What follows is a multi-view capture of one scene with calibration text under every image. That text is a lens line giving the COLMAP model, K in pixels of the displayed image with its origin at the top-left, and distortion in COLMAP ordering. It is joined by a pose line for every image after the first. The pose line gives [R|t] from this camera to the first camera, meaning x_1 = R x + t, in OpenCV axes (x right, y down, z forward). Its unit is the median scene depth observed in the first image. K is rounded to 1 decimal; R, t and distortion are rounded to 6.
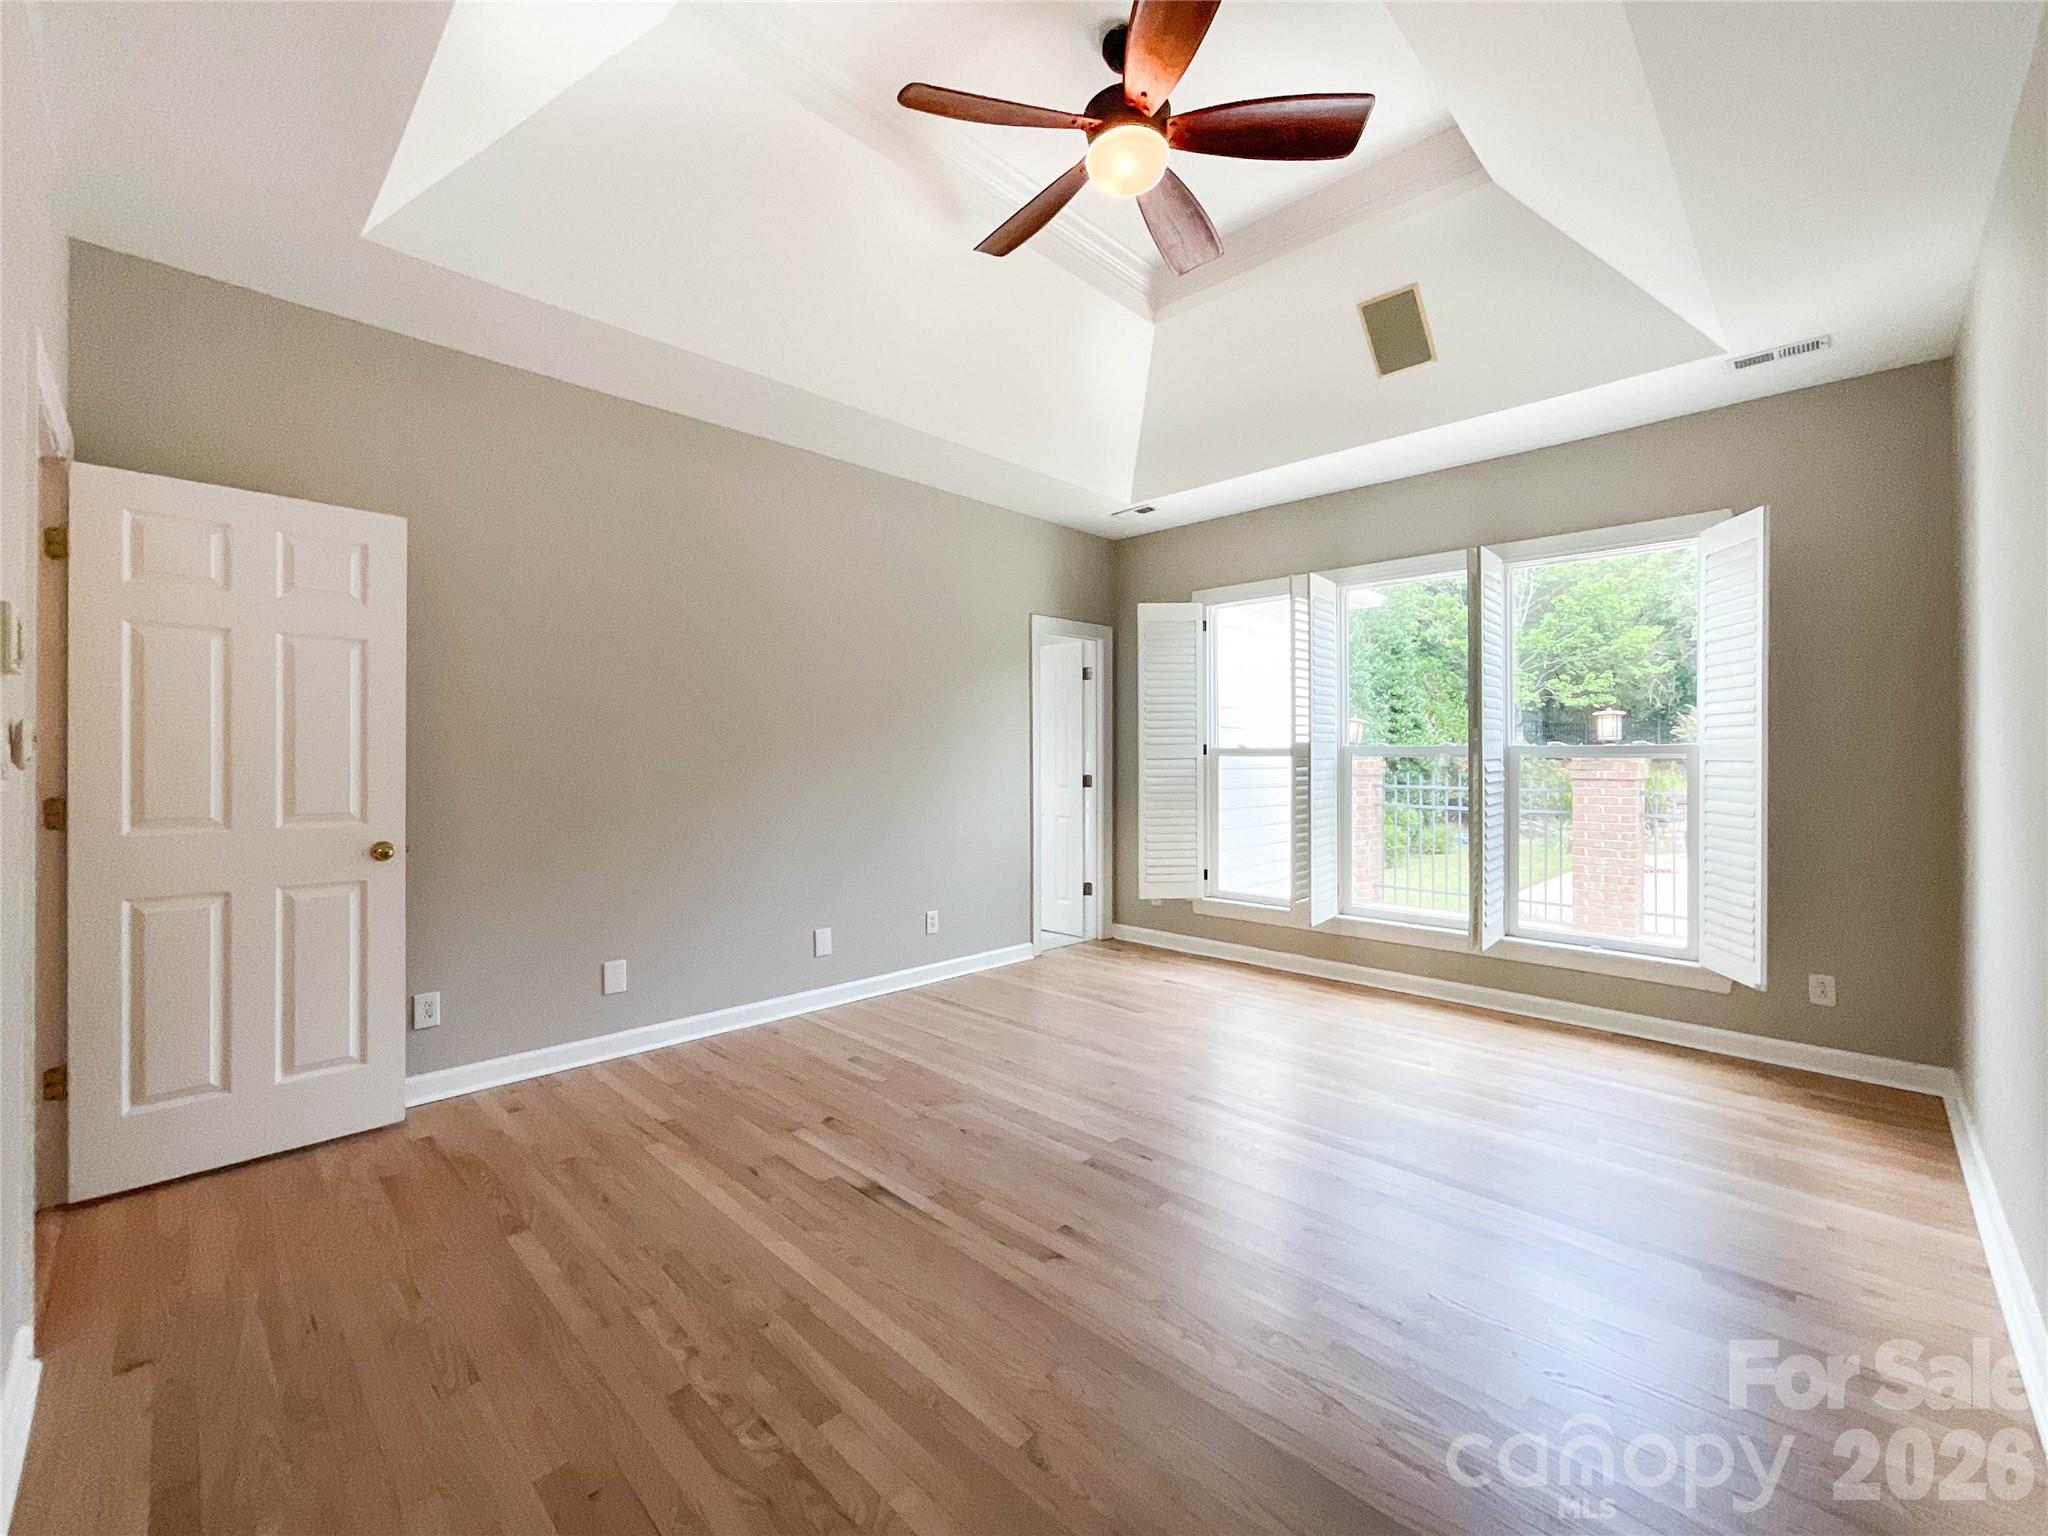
lens RADIAL K [[864.0, 0, 1027.0], [0, 864.0, 762.0], [0, 0, 1]] dist [-0.021016, 0.010283]
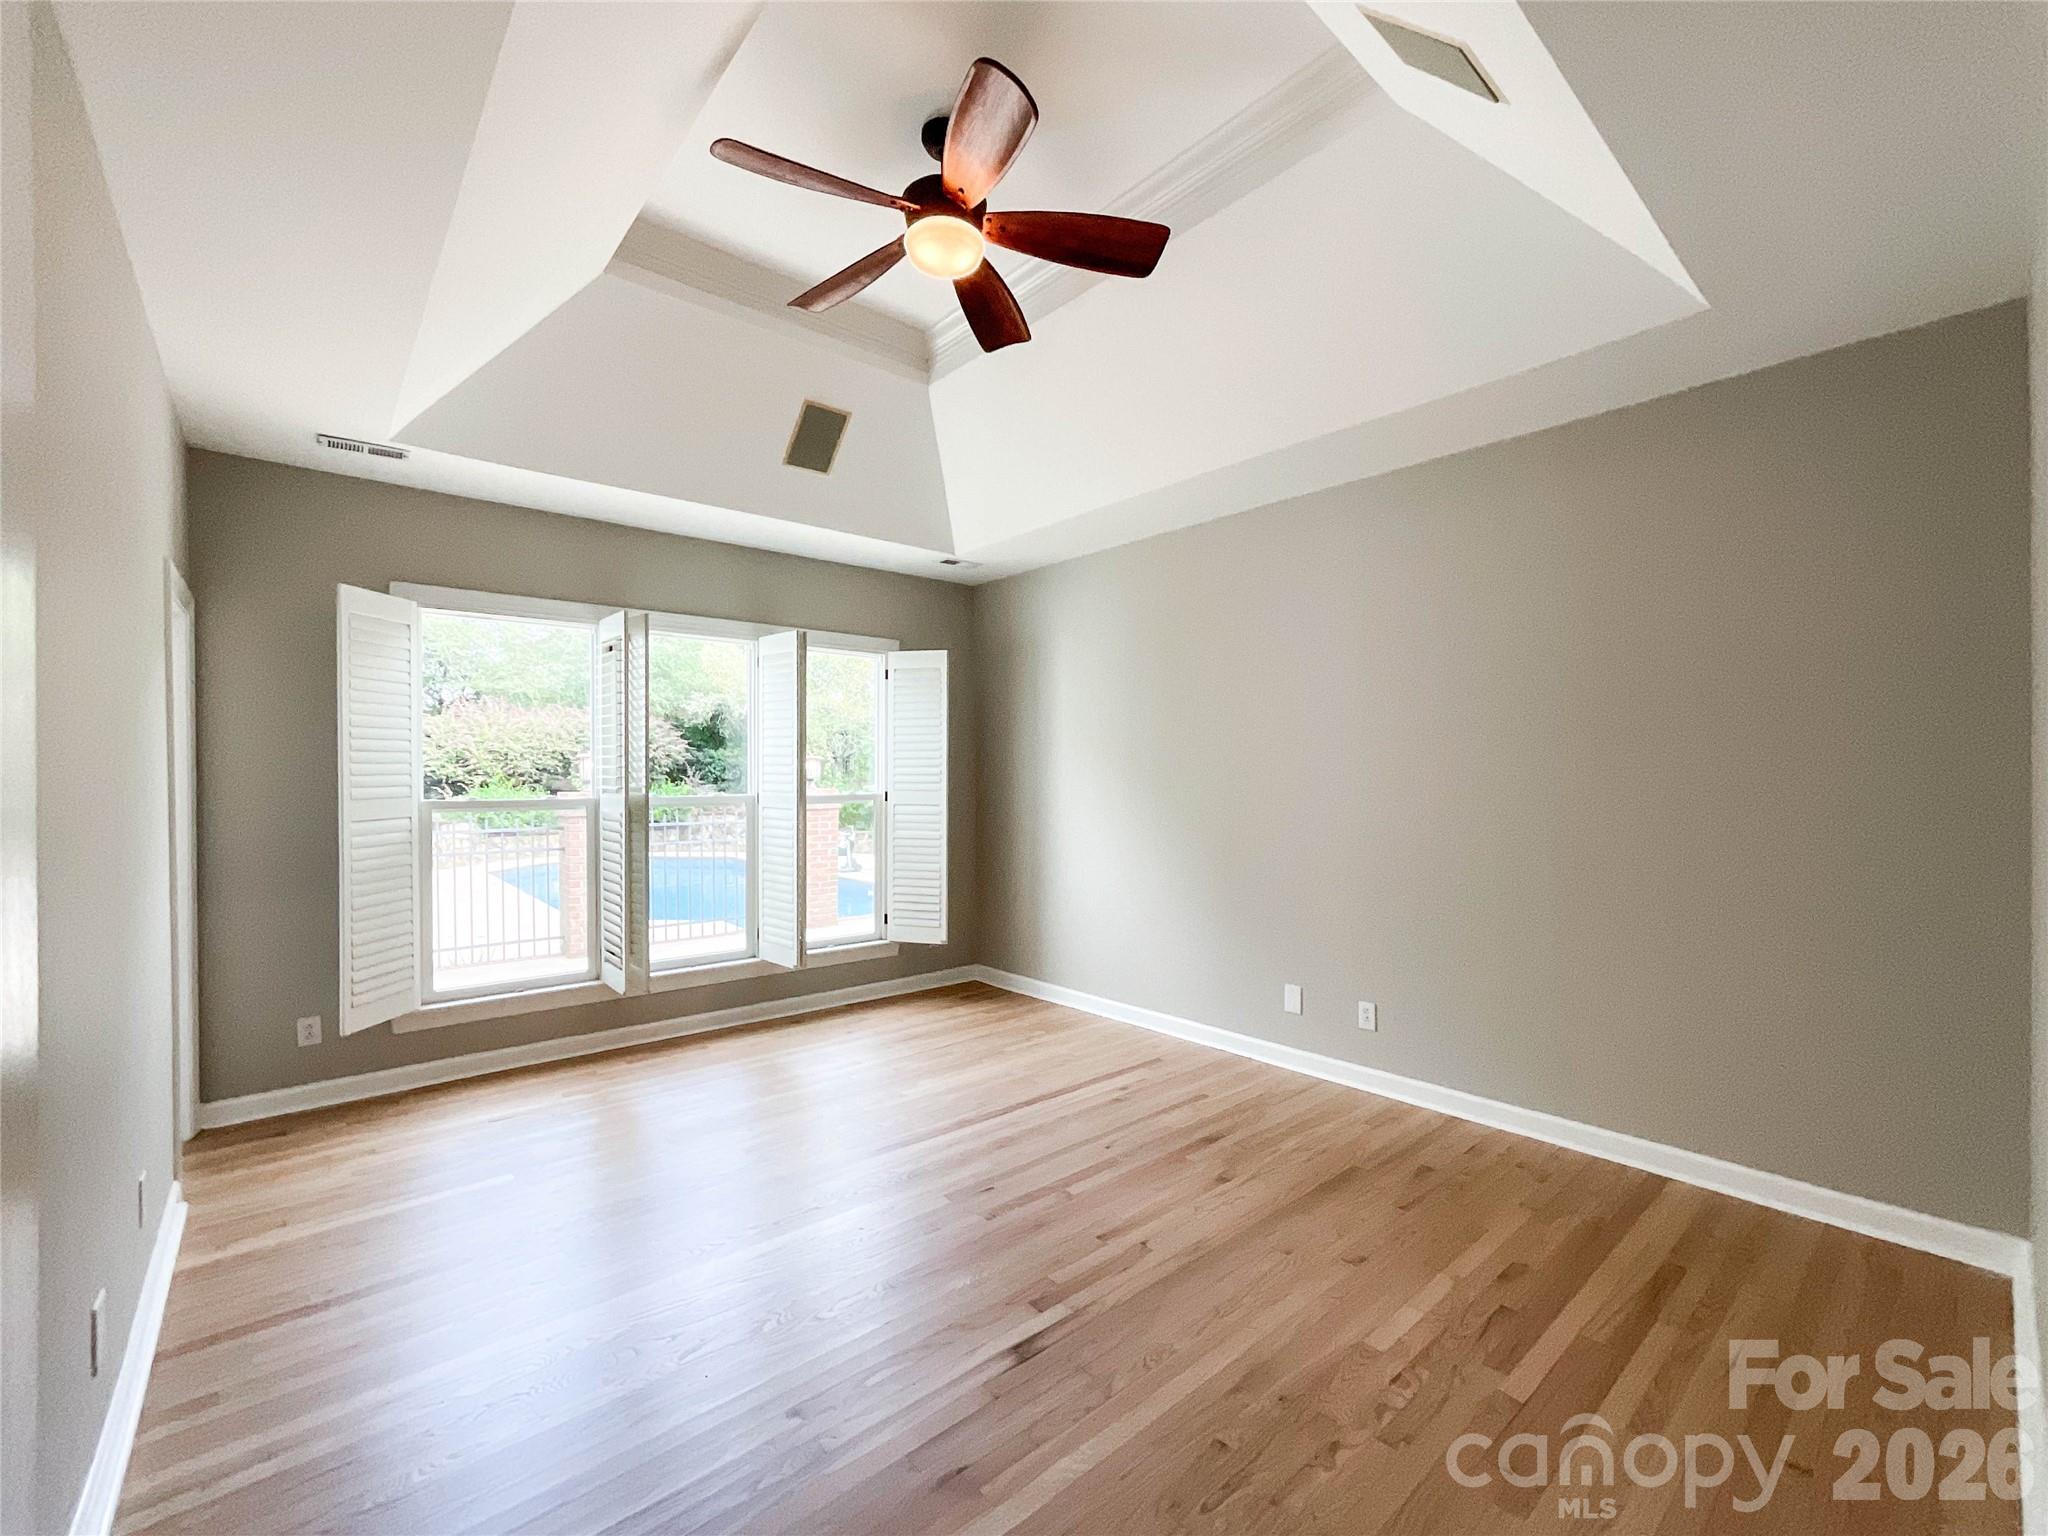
lens RADIAL K [[864.0, 0, 1035.2], [0, 864.0, 783.0], [0, 0, 1]] dist [-0.021016, 0.010283]
pose [[0.070624, -0.010846, 0.997444, -0.728021], [0.006600, 0.999924, 0.010406, -0.055113], [-0.997481, 0.005848, 0.070691, 0.655514]]
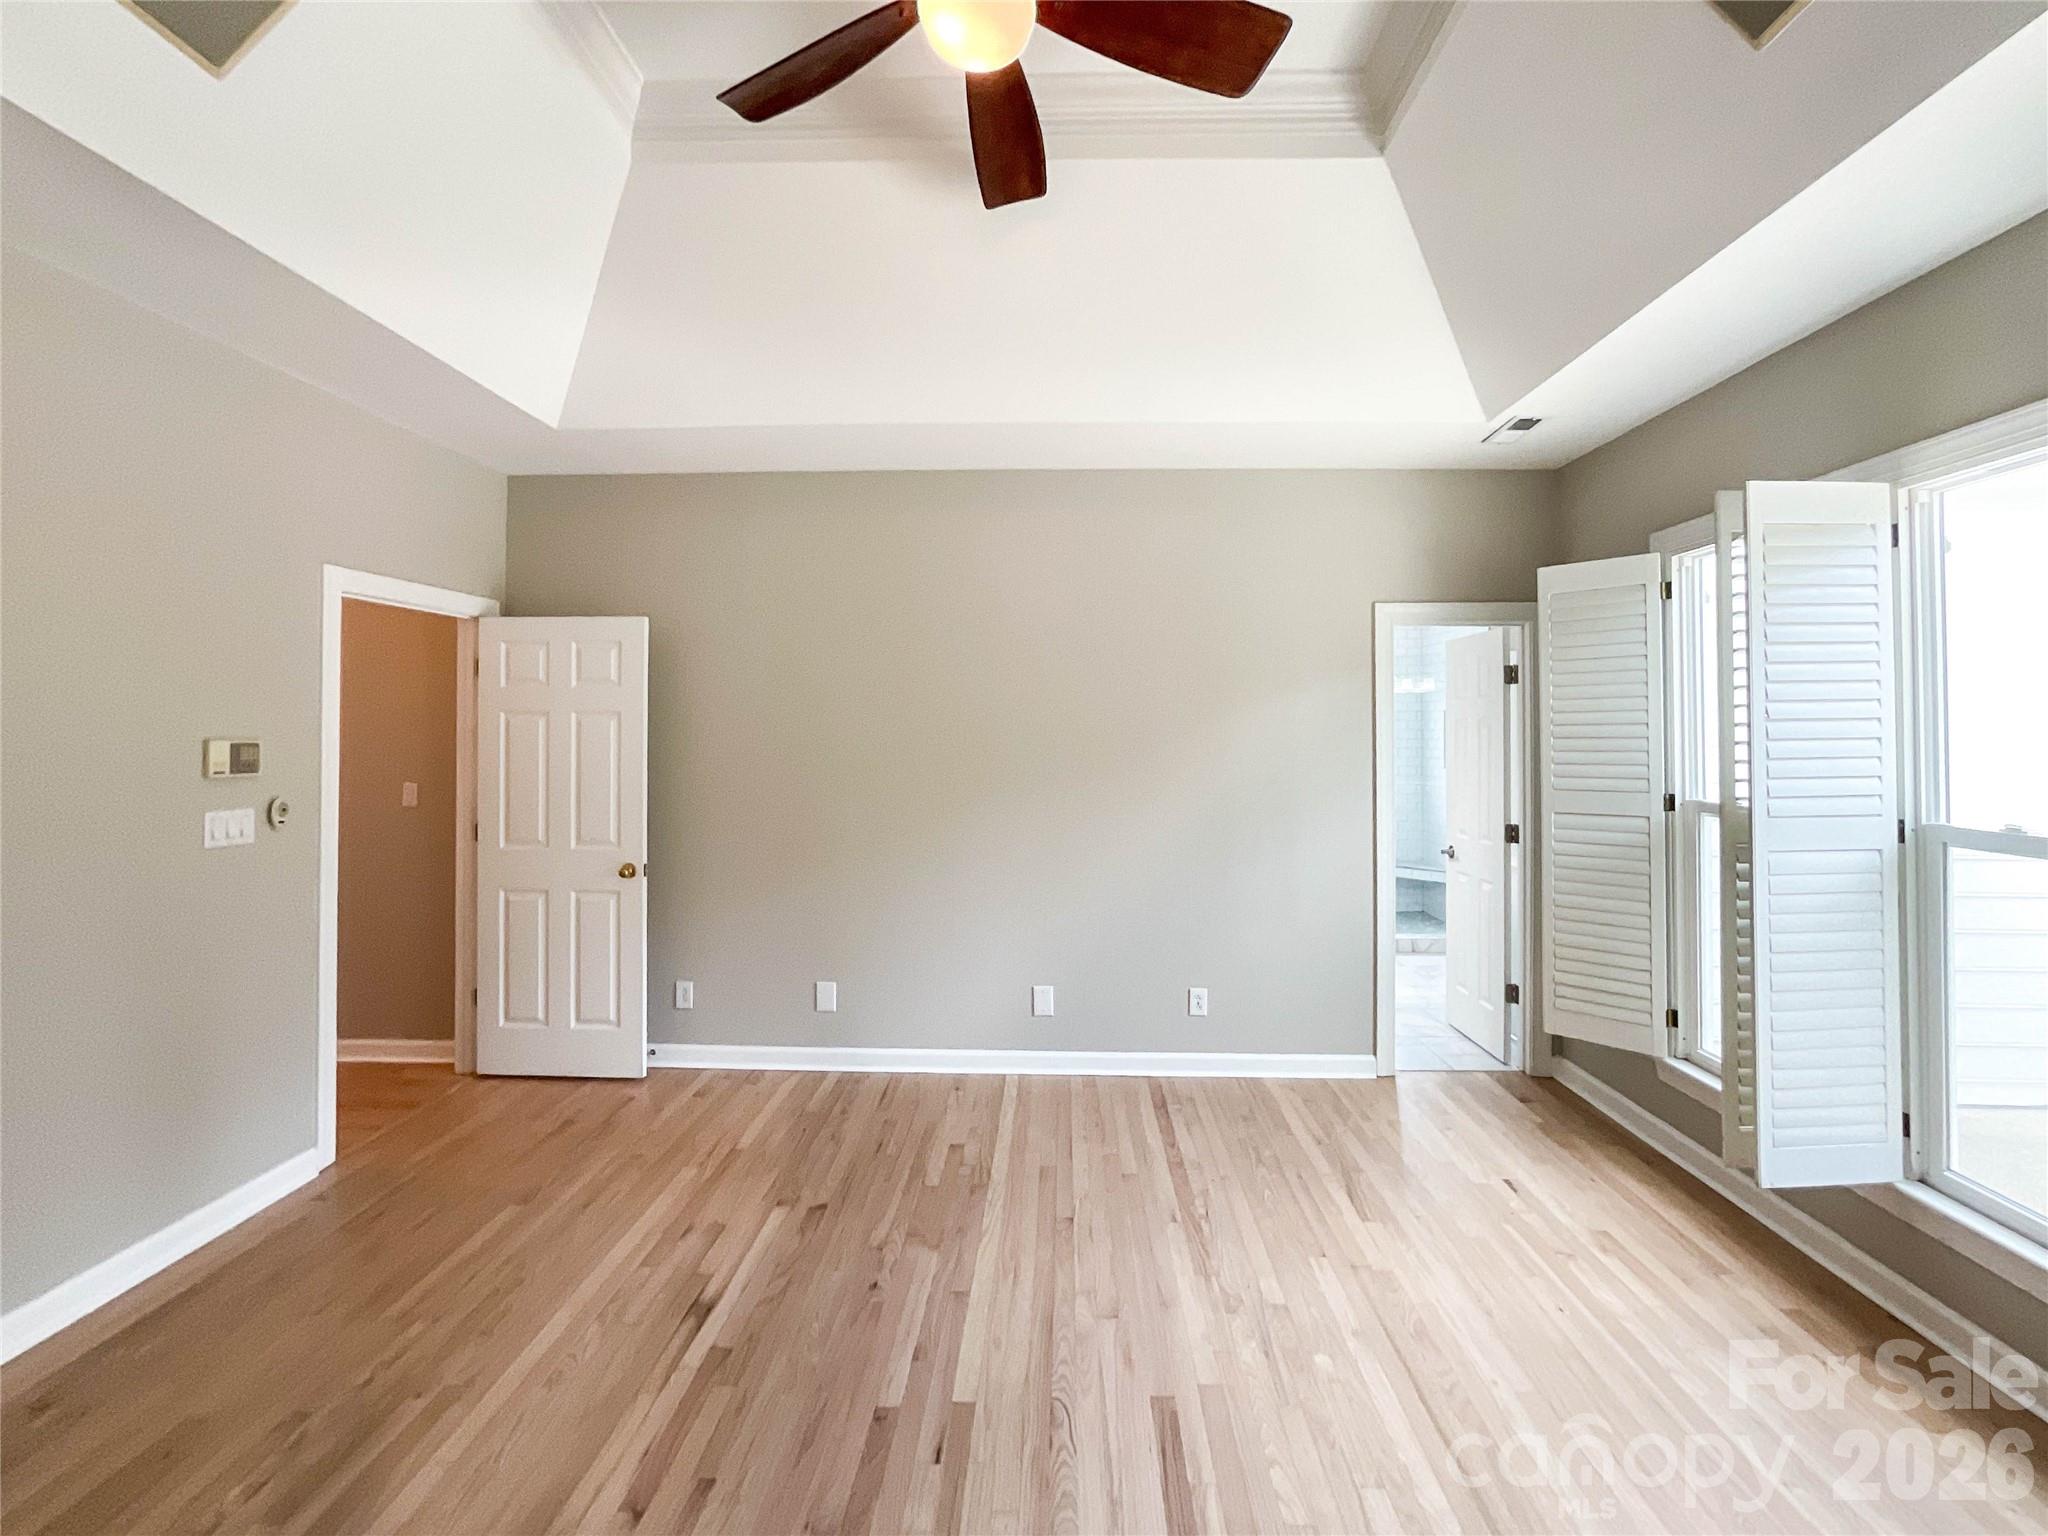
lens RADIAL K [[864.0, 0, 1043.0], [0, 864.0, 730.6], [0, 0, 1]] dist [-0.021016, 0.010283]
pose [[0.674098, -0.004545, -0.738628, 0.532182], [-0.006957, 0.999898, -0.012502, -0.080326], [0.738609, 0.013566, 0.673997, 0.456406]]
